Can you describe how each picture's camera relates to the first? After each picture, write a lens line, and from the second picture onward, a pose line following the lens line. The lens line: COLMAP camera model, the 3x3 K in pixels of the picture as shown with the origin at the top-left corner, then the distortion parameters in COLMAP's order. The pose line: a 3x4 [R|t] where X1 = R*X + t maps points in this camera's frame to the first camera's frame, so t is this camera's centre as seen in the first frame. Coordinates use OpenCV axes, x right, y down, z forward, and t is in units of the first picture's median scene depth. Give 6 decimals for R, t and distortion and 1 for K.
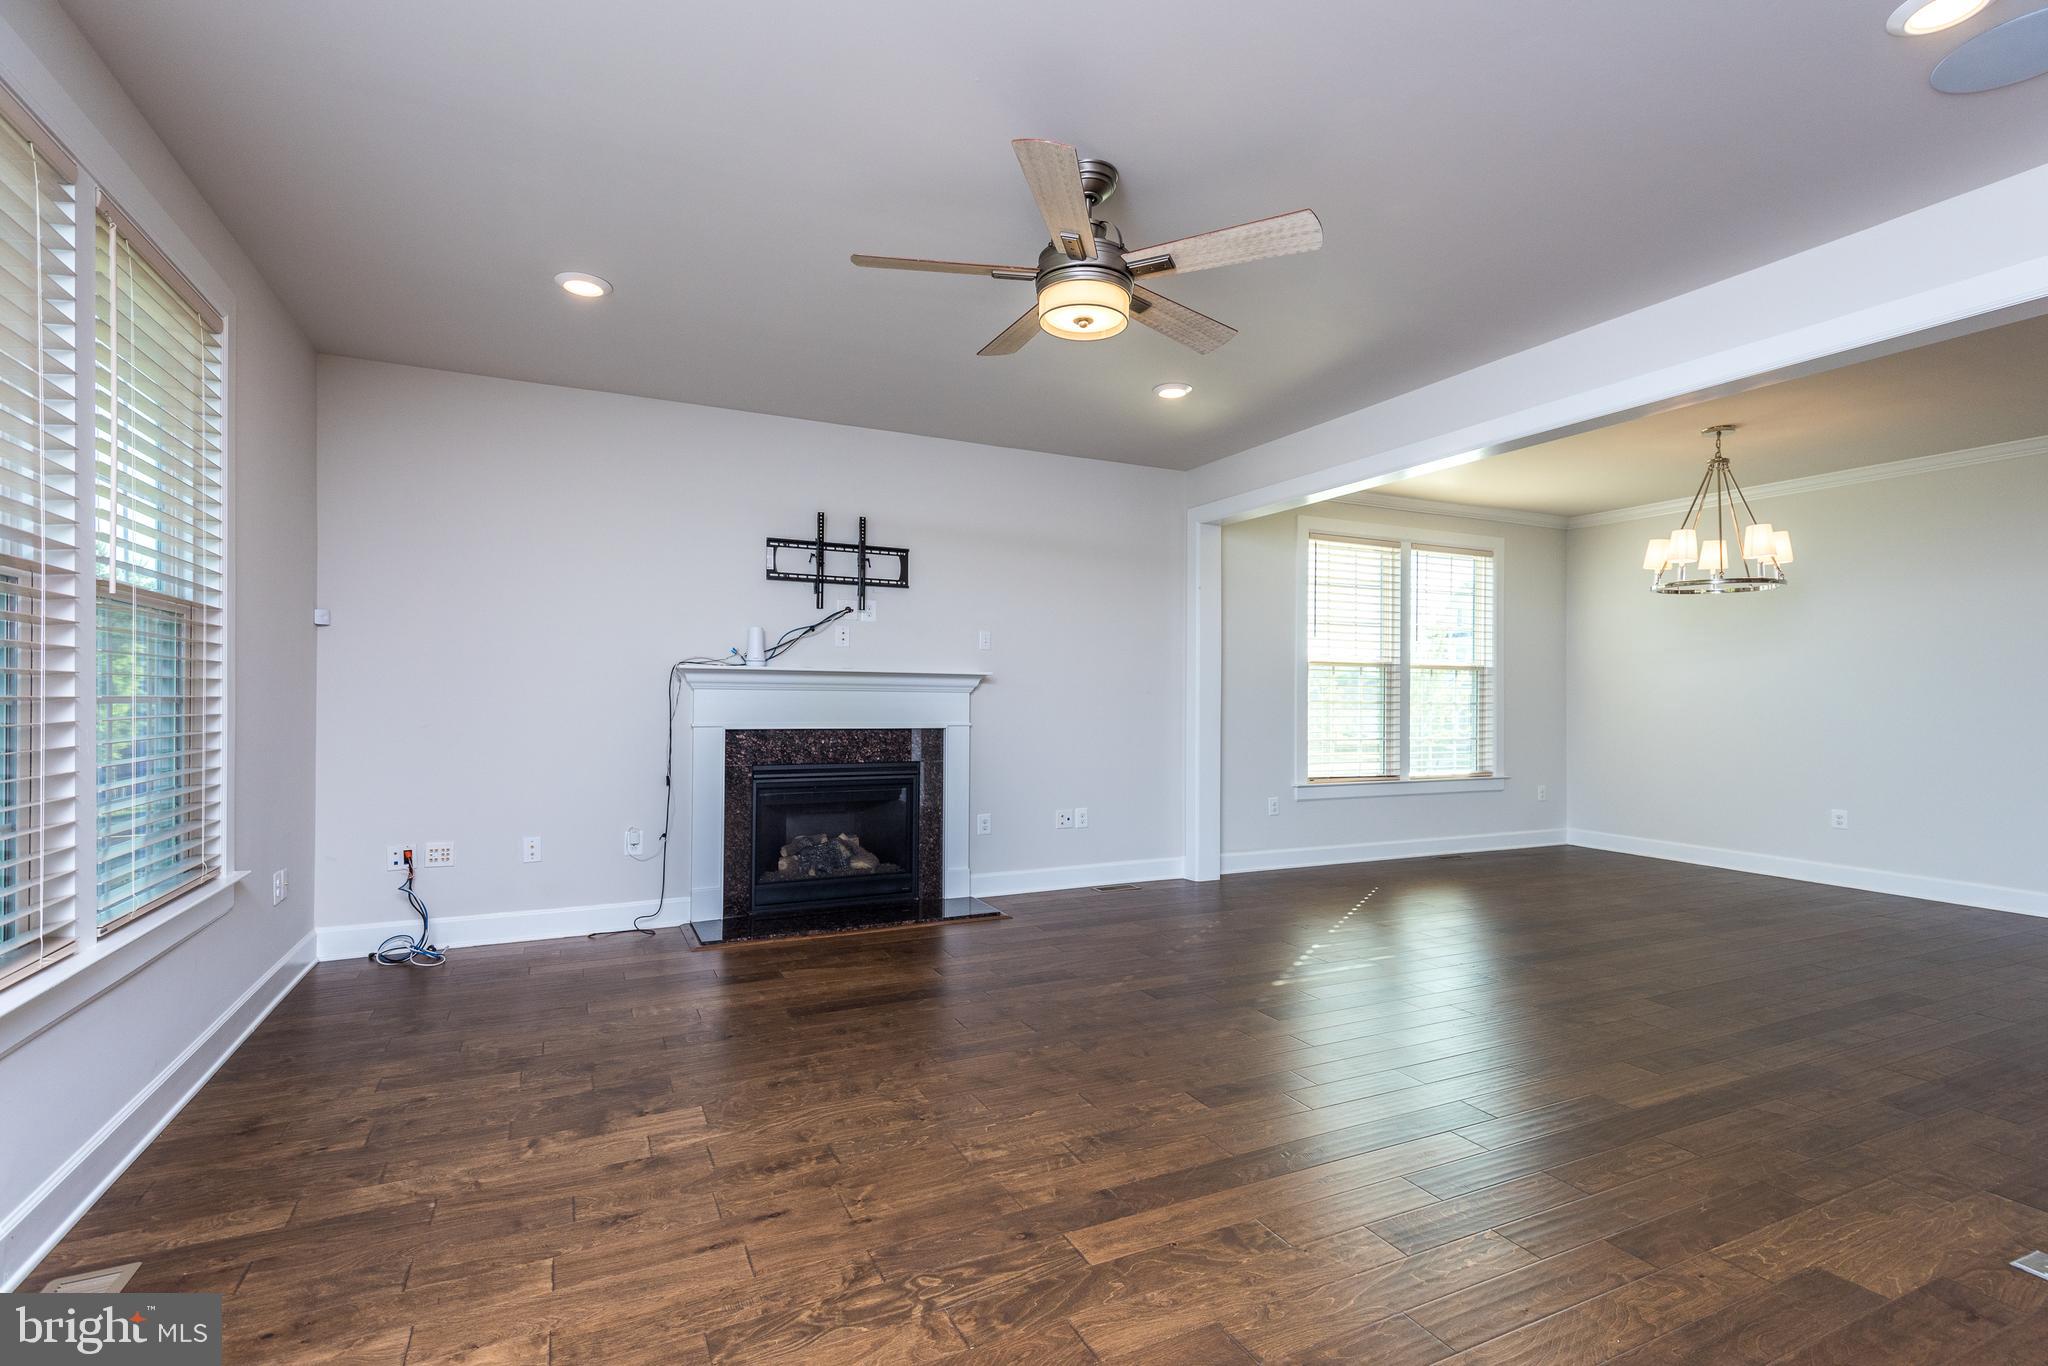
lens RADIAL K [[958.7, 0, 1000.6], [0, 958.7, 686.5], [0, 0, 1]] dist [0.026531, -0.003667]
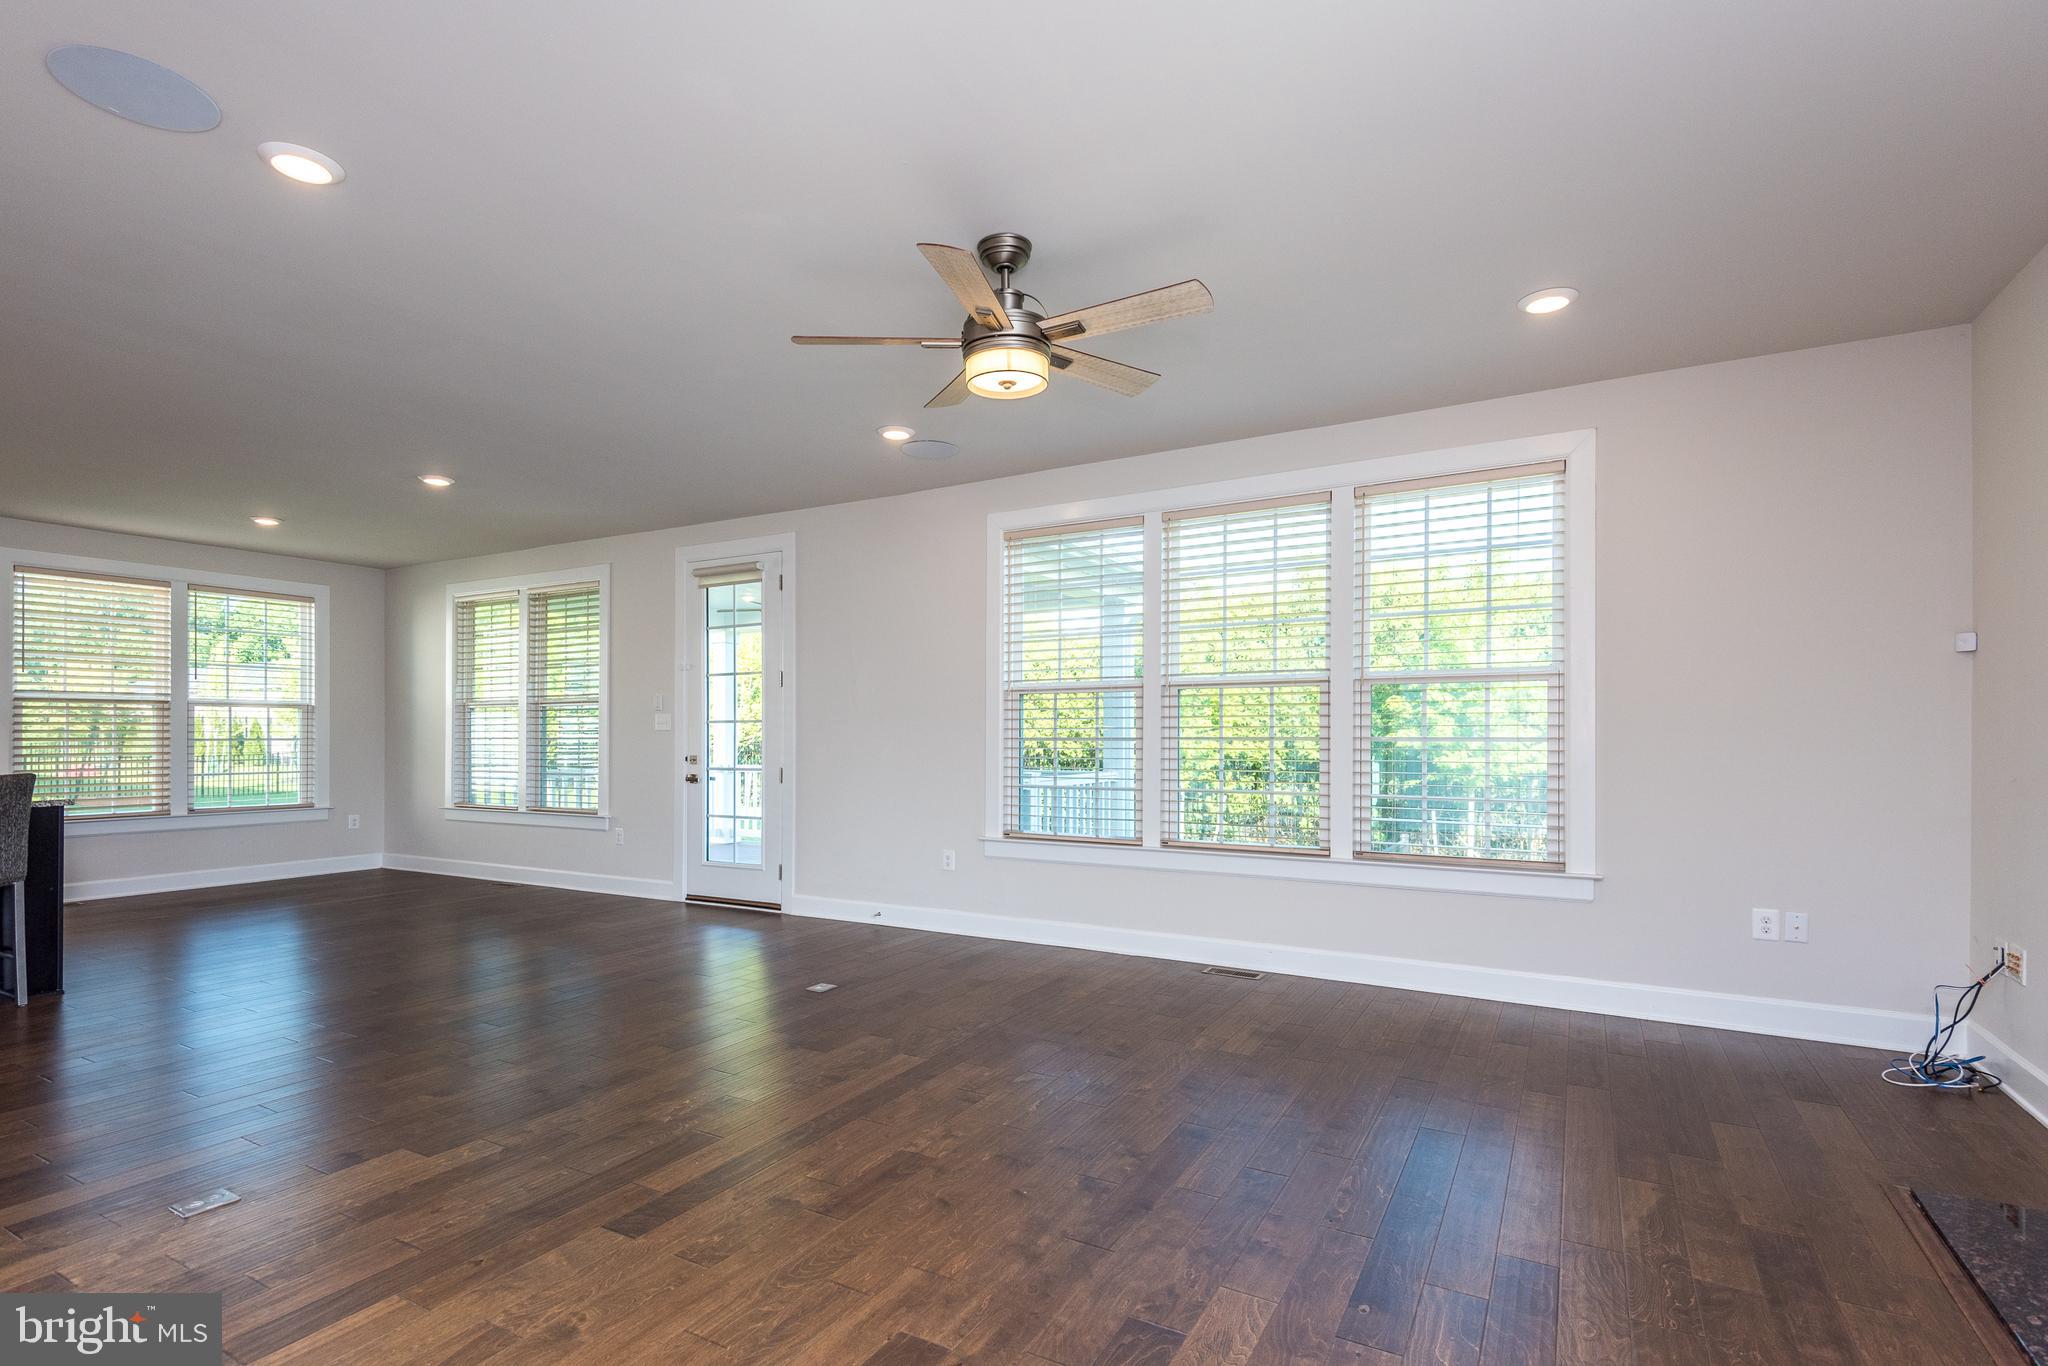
lens RADIAL K [[971.1, 0, 1009.6], [0, 971.1, 728.4], [0, 0, 1]] dist [0.021469, -0.001483]
pose [[-0.817461, -0.014832, -0.575793, 0.371636], [-0.006525, 0.999843, -0.016492, 0.018256], [0.575947, -0.009724, -0.817429, 0.998267]]
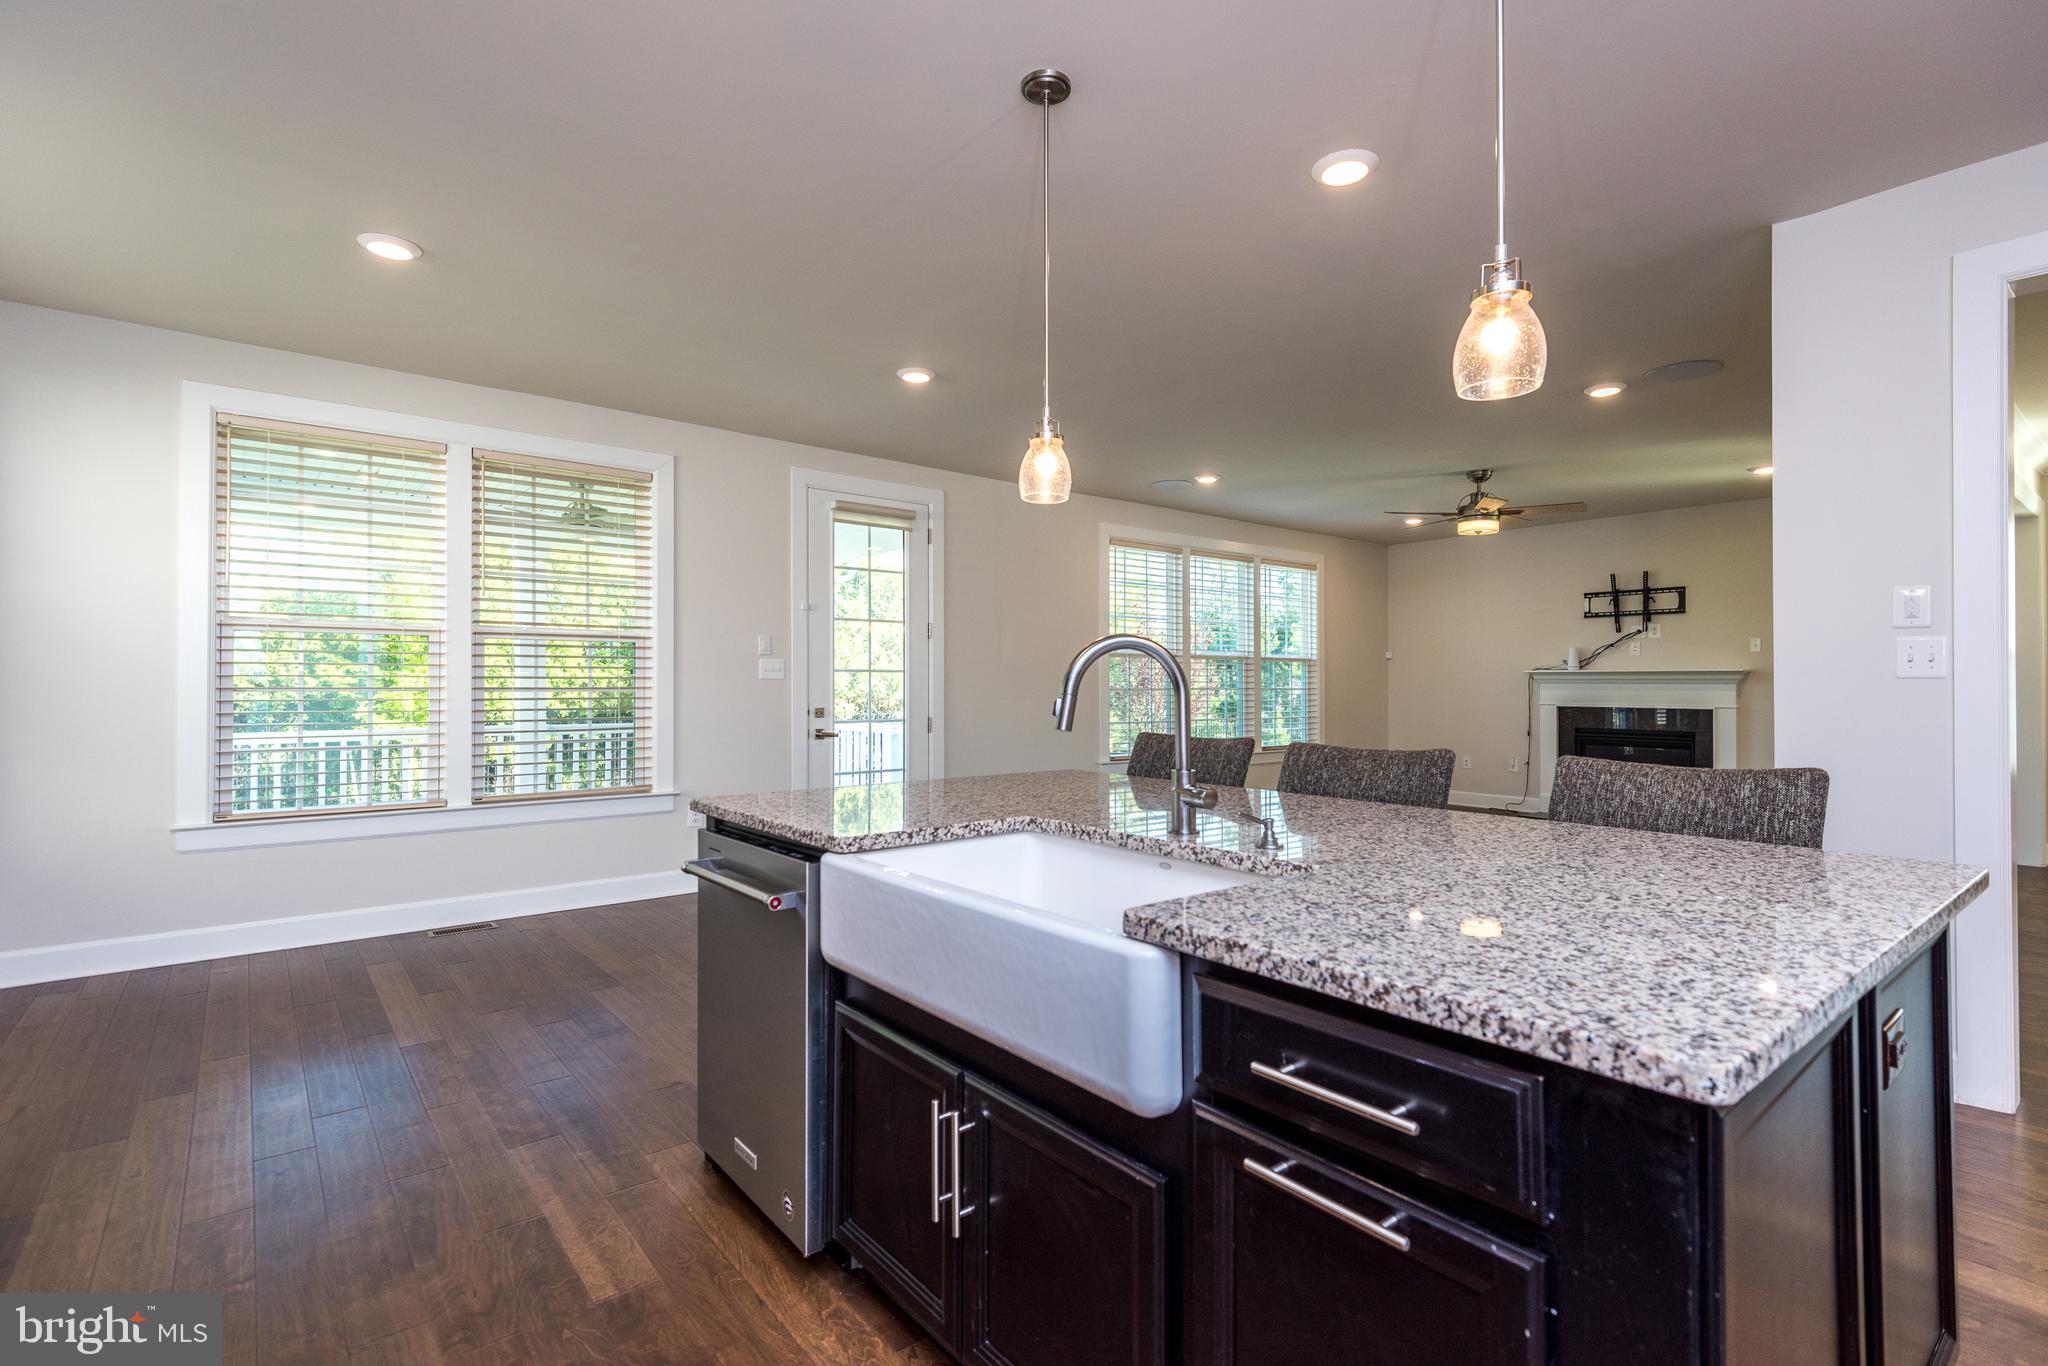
lens RADIAL K [[958.7, 0, 1041.4], [0, 958.7, 682.8], [0, 0, 1]] dist [0.026531, -0.003667]
pose [[0.252271, -0.012486, -0.967576, 1.125542], [0.002302, 0.999922, -0.012303, 0.020027], [0.967654, 0.000876, 0.252280, -0.335183]]
